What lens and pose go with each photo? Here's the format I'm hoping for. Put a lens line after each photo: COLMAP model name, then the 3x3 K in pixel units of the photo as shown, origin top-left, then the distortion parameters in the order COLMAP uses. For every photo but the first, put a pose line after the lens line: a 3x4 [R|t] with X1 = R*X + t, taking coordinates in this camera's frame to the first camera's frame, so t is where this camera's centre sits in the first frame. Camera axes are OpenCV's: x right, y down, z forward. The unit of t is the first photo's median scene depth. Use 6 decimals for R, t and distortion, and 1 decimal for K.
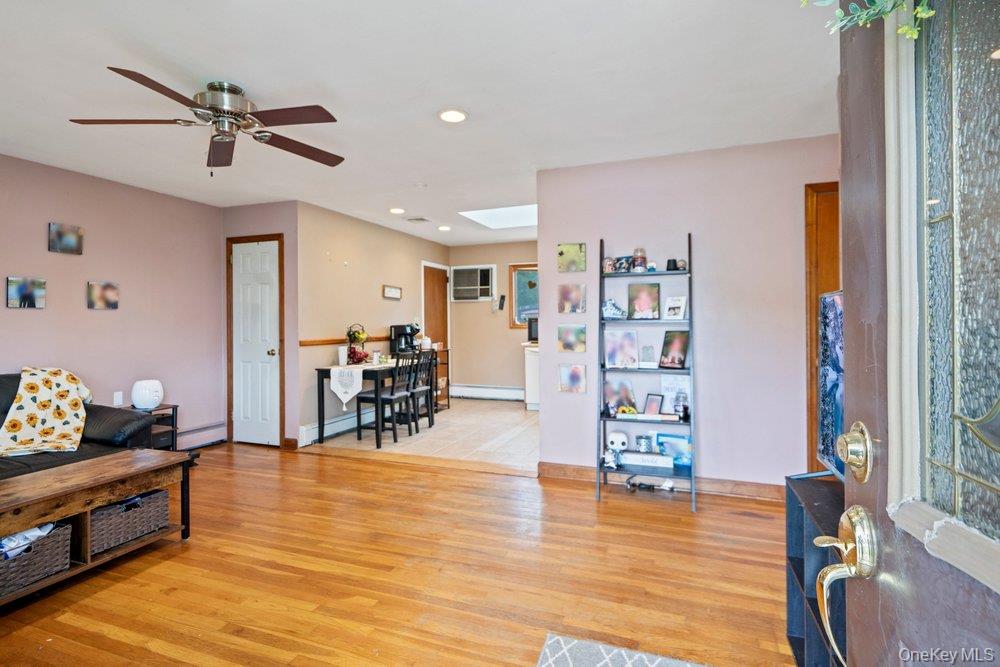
lens RADIAL K [[502.7, 0, 500.2], [0, 502.7, 318.9], [0, 0, 1]] dist [-0.004471, 0.007012]
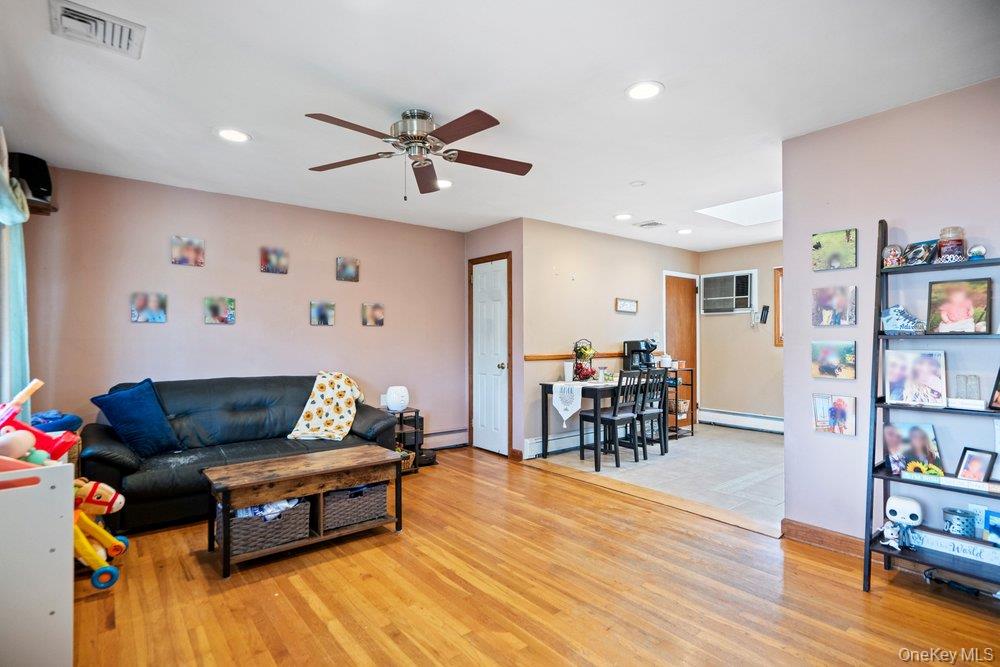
lens RADIAL K [[502.7, 0, 498.3], [0, 502.7, 338.8], [0, 0, 1]] dist [-0.004471, 0.007012]
pose [[0.859937, 0.004583, -0.510379, 0.095977], [-0.000725, 0.999970, 0.007757, 0.002469], [0.510399, -0.006300, 0.859915, 0.115630]]
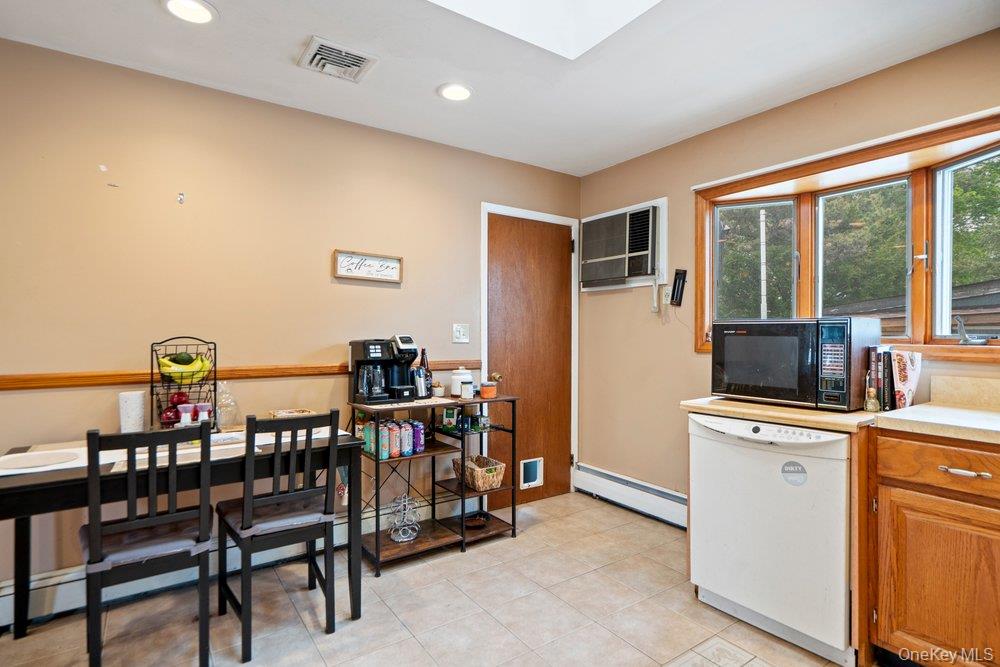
lens RADIAL K [[502.7, 0, 505.4], [0, 502.7, 339.5], [0, 0, 1]] dist [-0.004471, 0.007012]
pose [[0.823790, 0.014388, -0.566713, 0.234982], [-0.004392, 0.999810, 0.019000, 0.004305], [0.566878, -0.013163, 0.823696, 1.146010]]
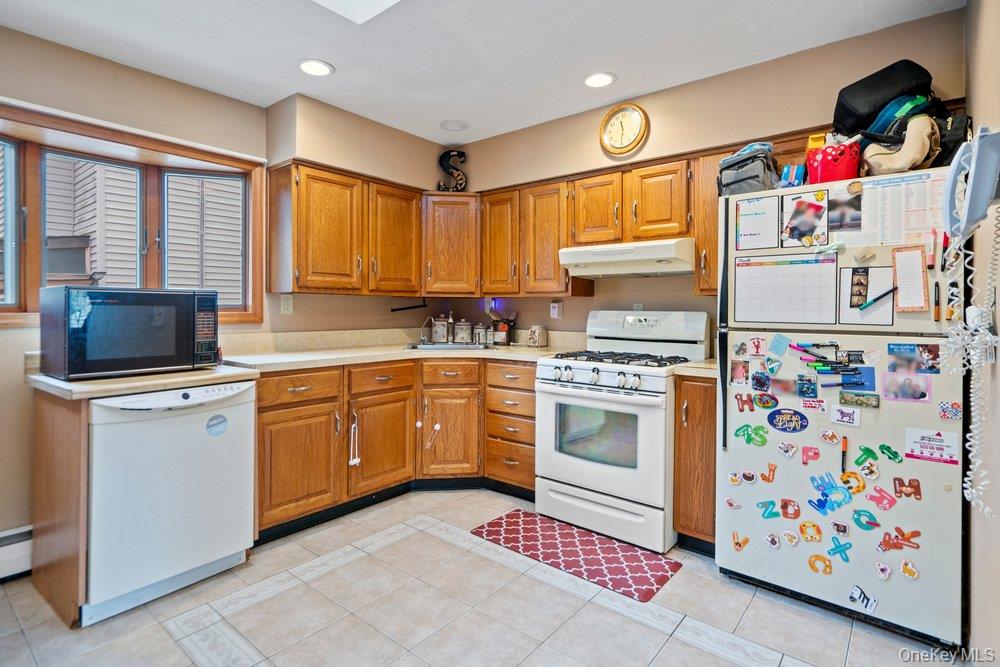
lens RADIAL K [[502.7, 0, 488.6], [0, 502.7, 310.5], [0, 0, 1]] dist [-0.004471, 0.007012]
pose [[0.334841, 0.004707, 0.942263, -0.226971], [-0.014857, 0.999890, 0.000284, 0.009411], [-0.942158, -0.014095, 0.334874, 1.230752]]
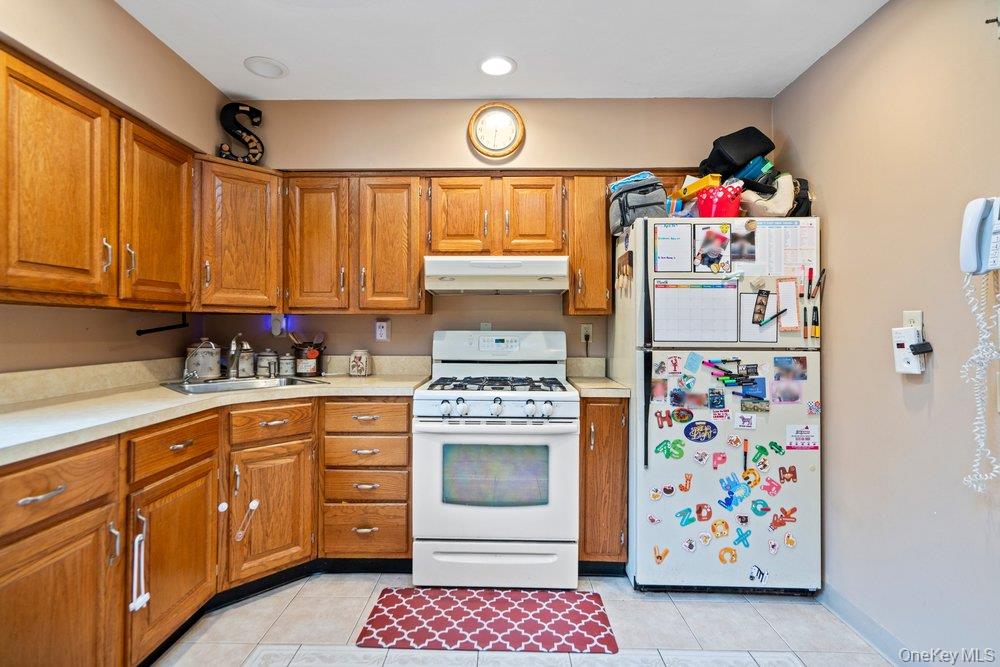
lens RADIAL K [[502.7, 0, 490.5], [0, 502.7, 325.6], [0, 0, 1]] dist [-0.004471, 0.007012]
pose [[-0.329000, 0.010020, 0.944277, -0.091815], [-0.006949, 0.999891, -0.013031, 0.008705], [-0.944305, -0.010849, -0.328894, 1.519598]]
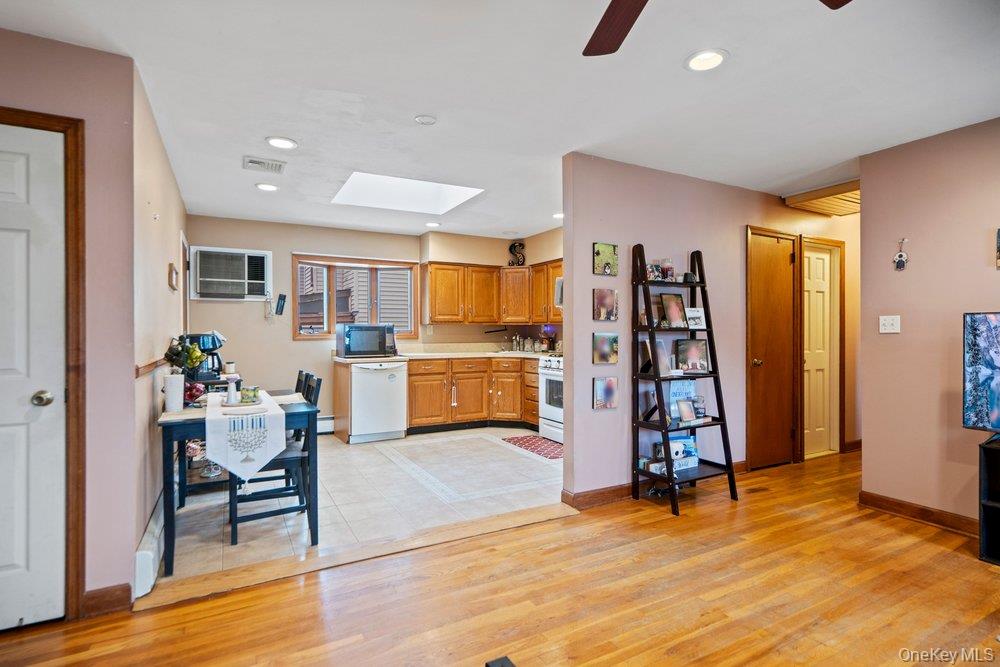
lens RADIAL K [[502.7, 0, 502.4], [0, 502.7, 327.5], [0, 0, 1]] dist [-0.004471, 0.007012]
pose [[0.650745, 0.011584, 0.759208, -0.668844], [-0.006265, 0.999932, -0.009886, 0.011356], [-0.759270, 0.001677, 0.650773, 0.554102]]
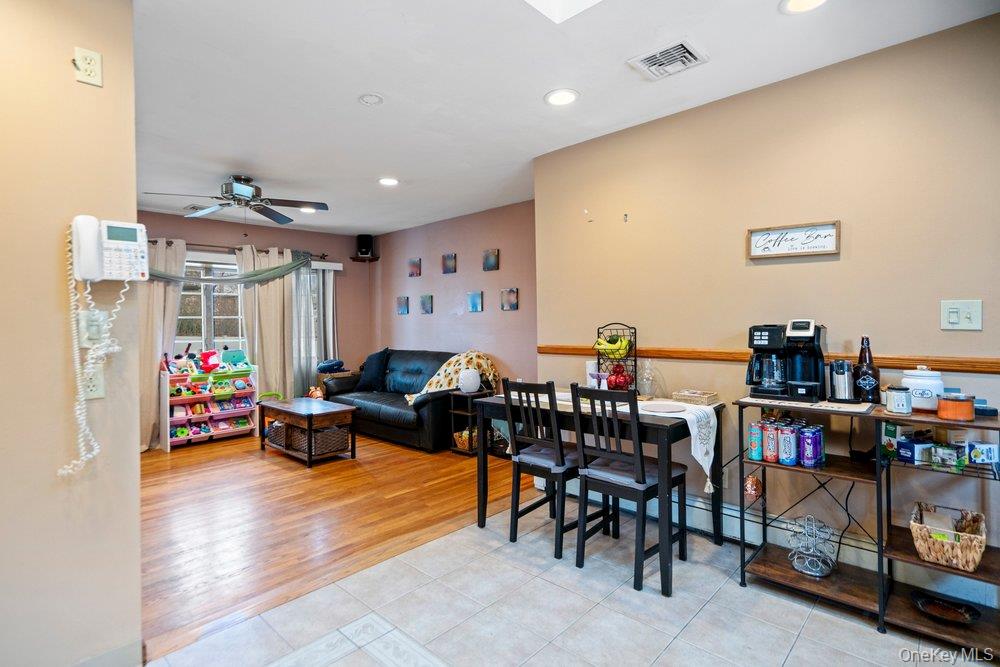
lens RADIAL K [[502.7, 0, 497.3], [0, 502.7, 319.8], [0, 0, 1]] dist [-0.004471, 0.007012]
pose [[-0.395105, 0.008992, -0.918592, 0.385207], [0.022833, 0.999739, -0.000035, 0.004370], [0.918352, -0.020988, -0.395208, 1.548579]]
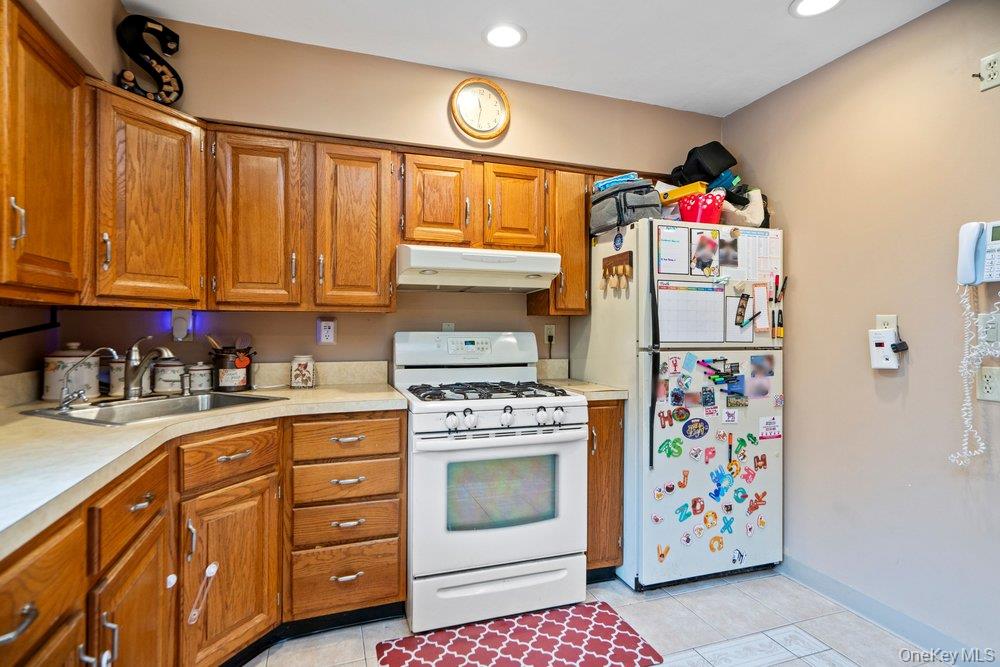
lens RADIAL K [[502.7, 0, 491.0], [0, 502.7, 330.0], [0, 0, 1]] dist [-0.004471, 0.007012]
pose [[-0.634539, 0.001264, 0.772890, 0.061351], [-0.004886, 0.999972, -0.005646, 0.007998], [-0.772875, -0.007359, -0.634515, 1.666019]]
